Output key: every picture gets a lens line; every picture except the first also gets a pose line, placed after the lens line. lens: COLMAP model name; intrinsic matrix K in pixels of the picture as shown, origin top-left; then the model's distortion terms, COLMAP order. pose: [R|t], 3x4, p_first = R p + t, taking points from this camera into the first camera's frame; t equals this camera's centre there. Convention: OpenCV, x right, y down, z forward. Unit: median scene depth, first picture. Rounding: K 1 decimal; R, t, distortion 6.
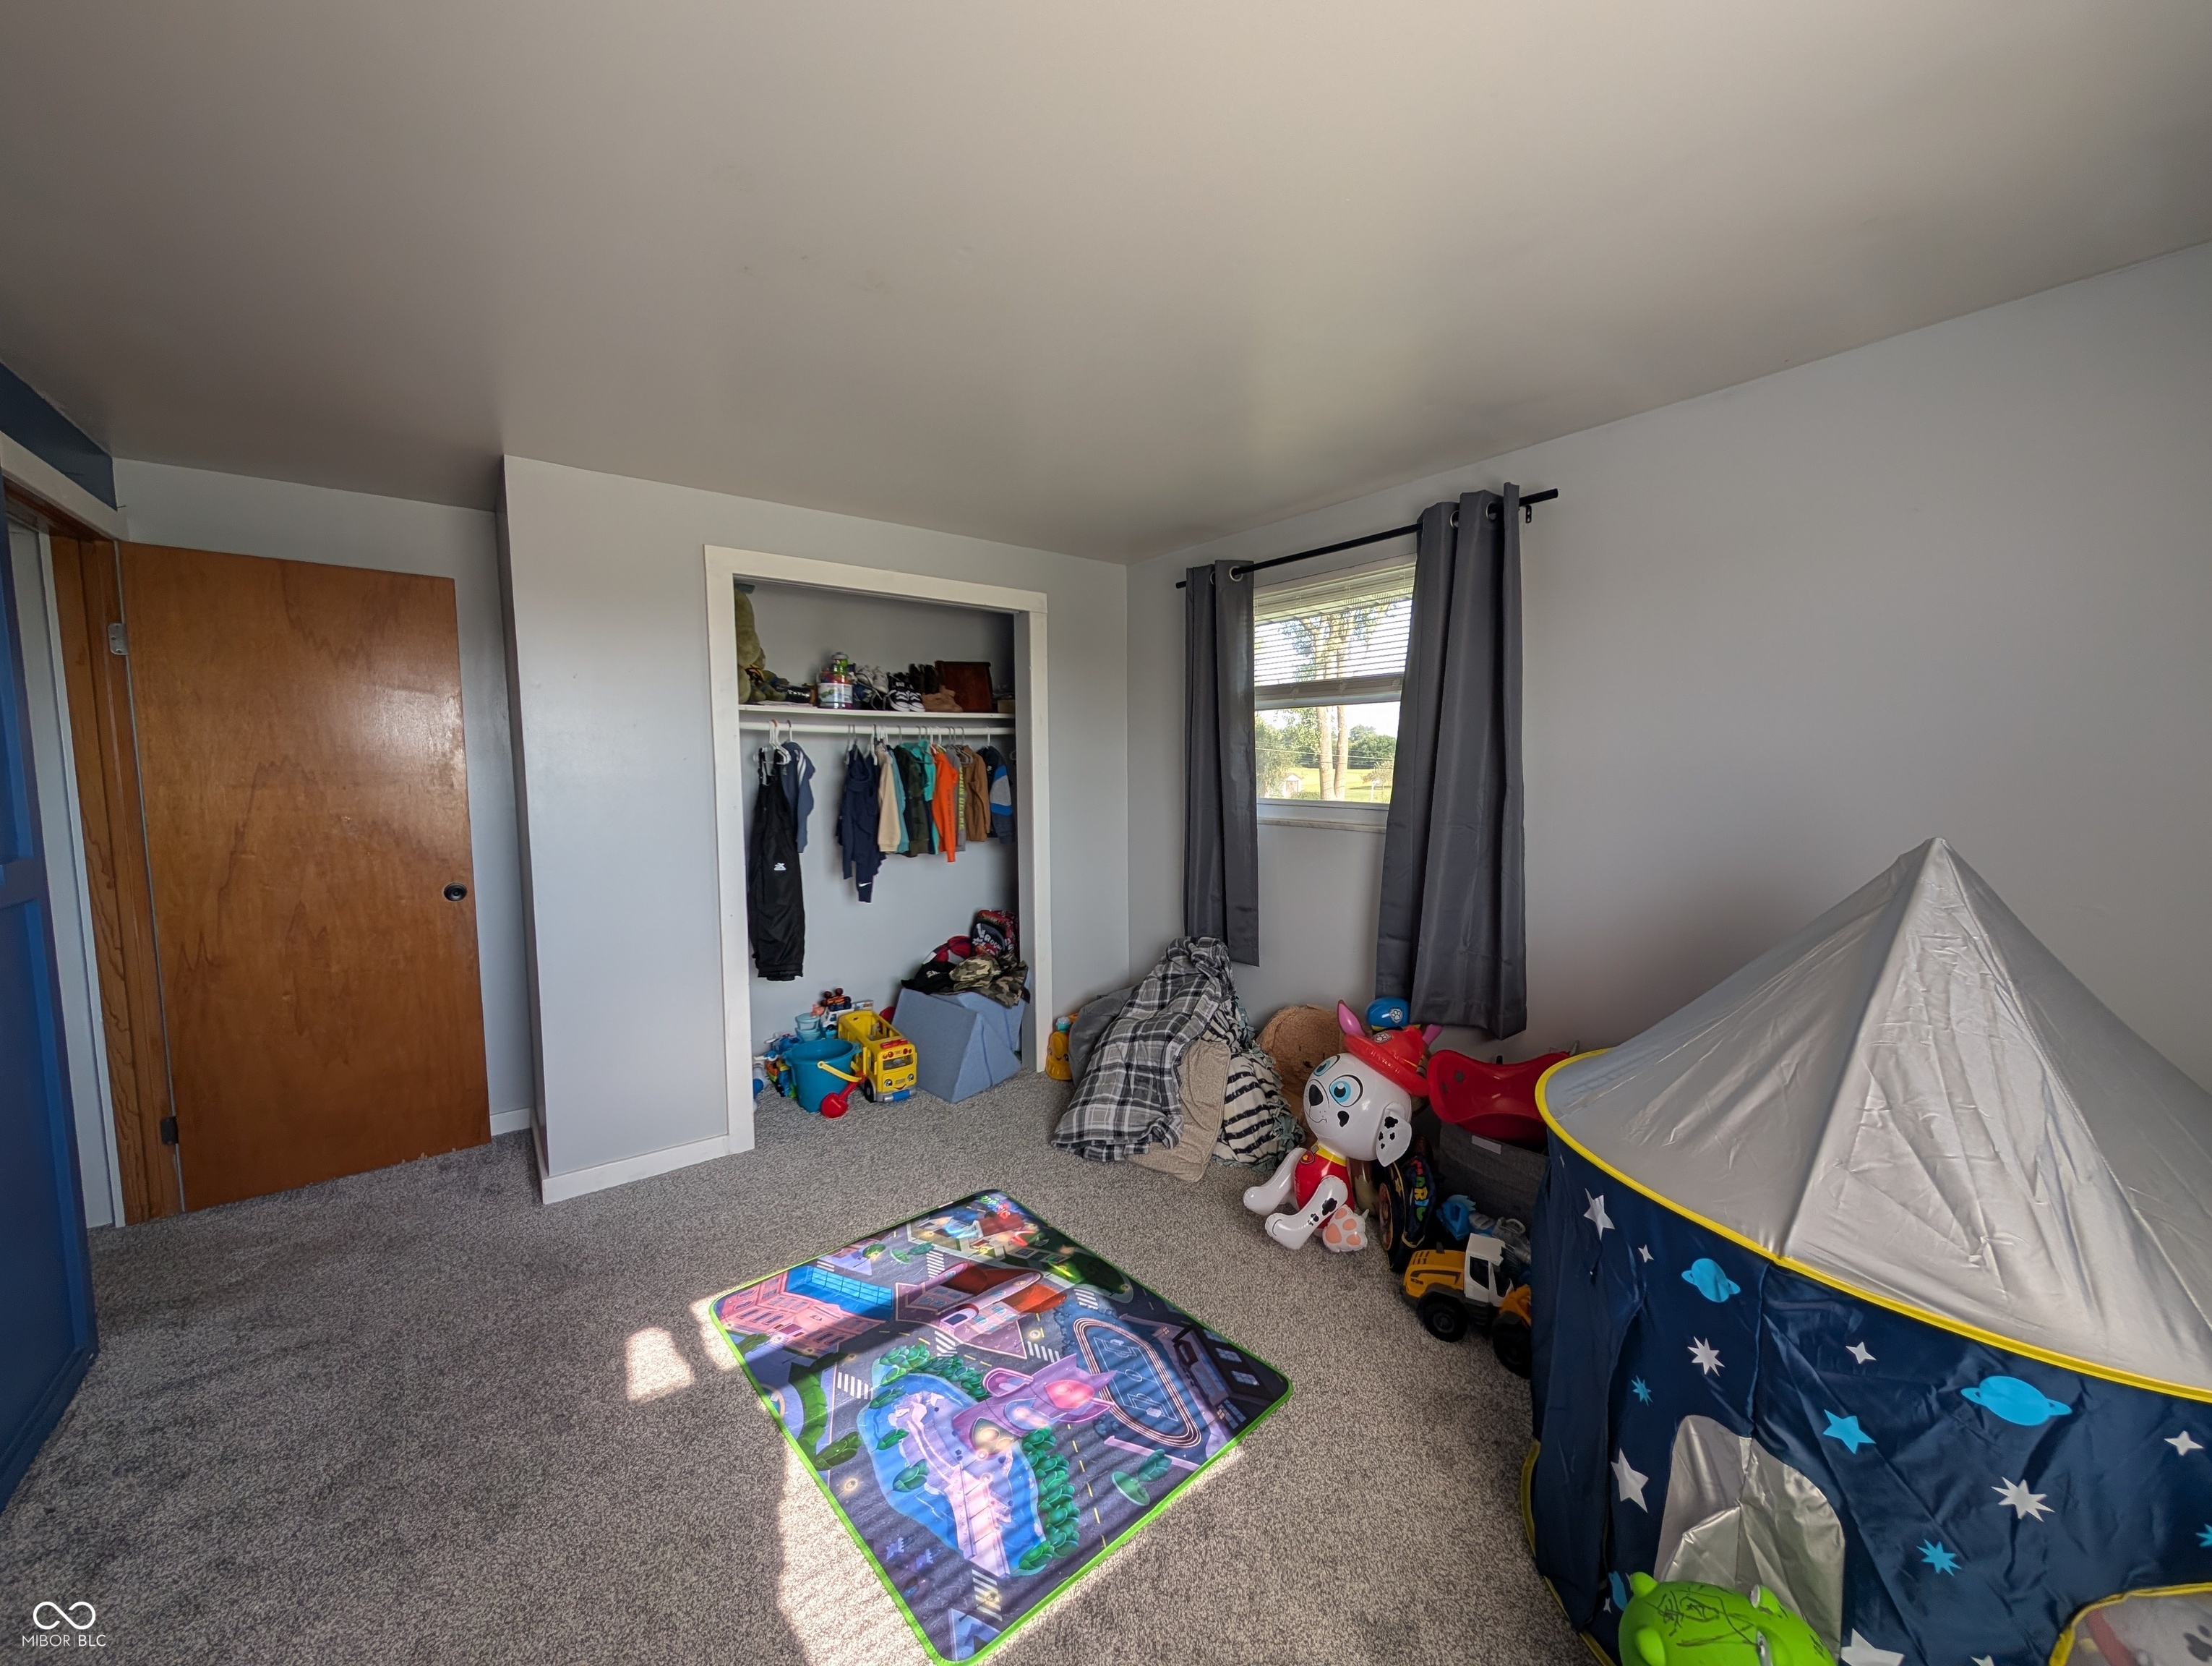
lens RADIAL K [[837.7, 0, 1109.8], [0, 837.7, 829.6], [0, 0, 1]] dist [-0.001490, -0.000026]
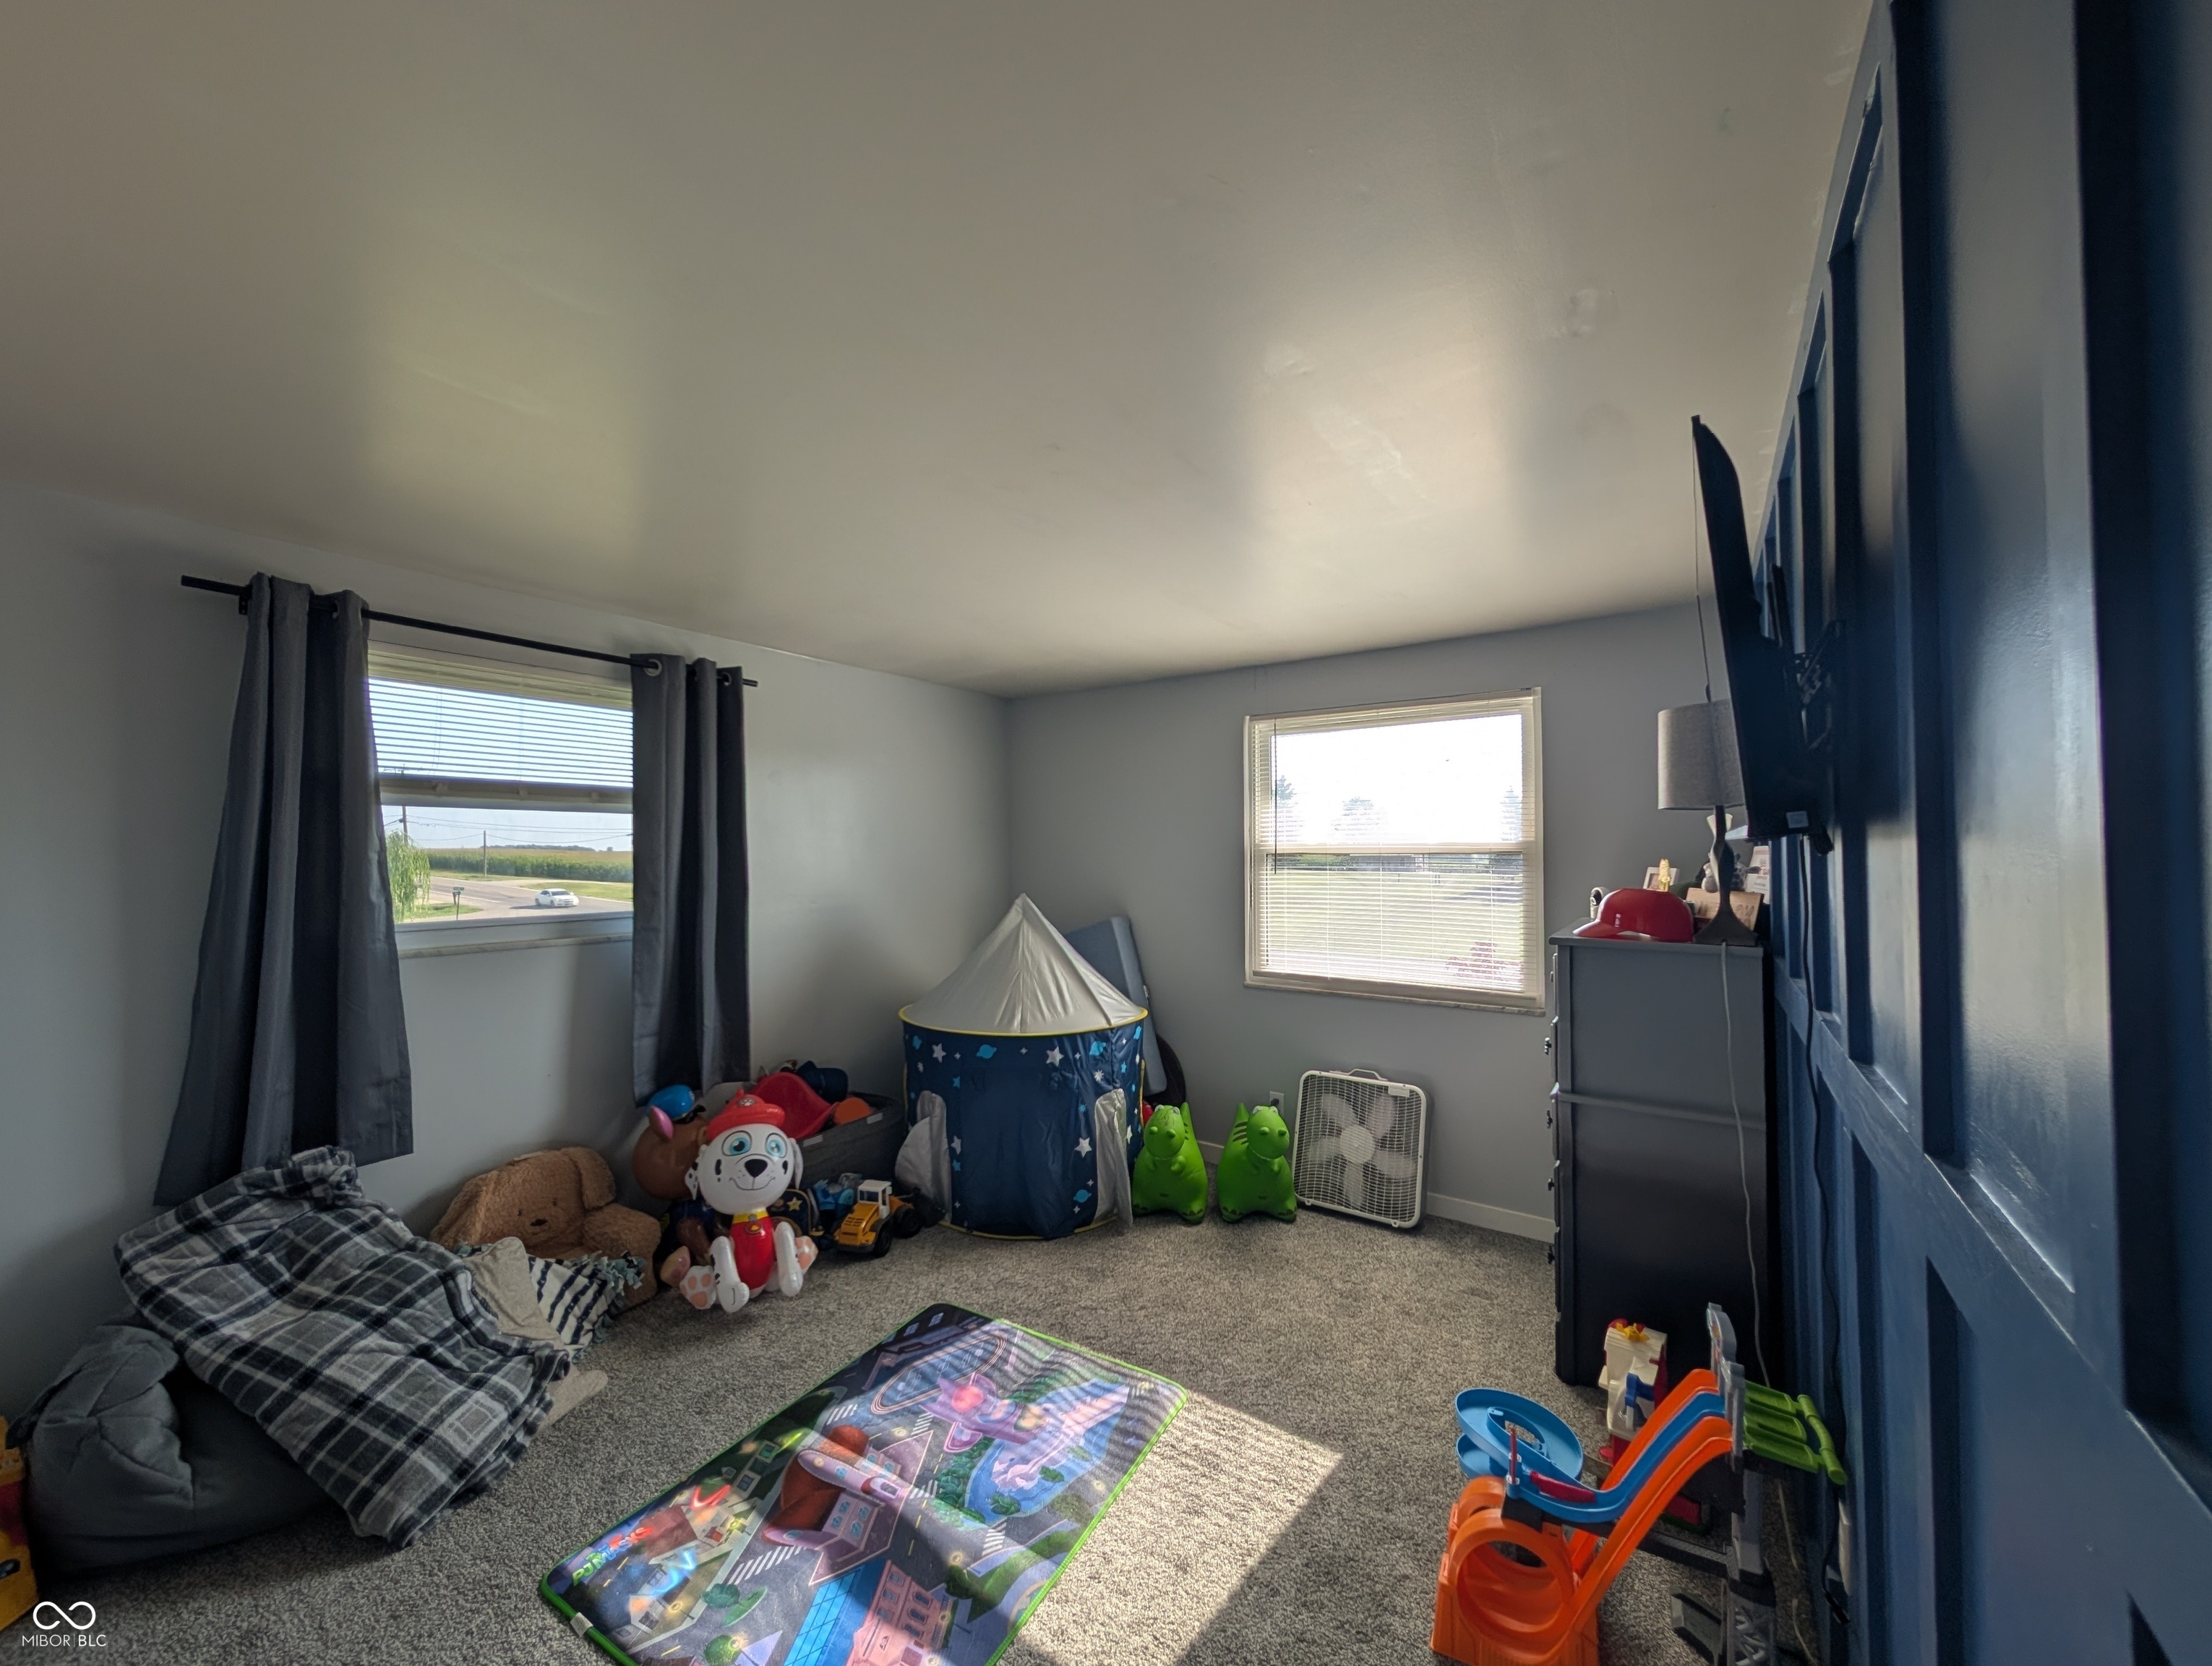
lens RADIAL K [[837.7, 0, 1111.0], [0, 837.7, 830.9], [0, 0, 1]] dist [-0.001490, -0.000026]
pose [[-0.311554, 0.024546, 0.949911, -0.970759], [0.076211, 0.997091, -0.000769, -0.095557], [-0.947167, 0.072154, -0.312519, 0.850441]]
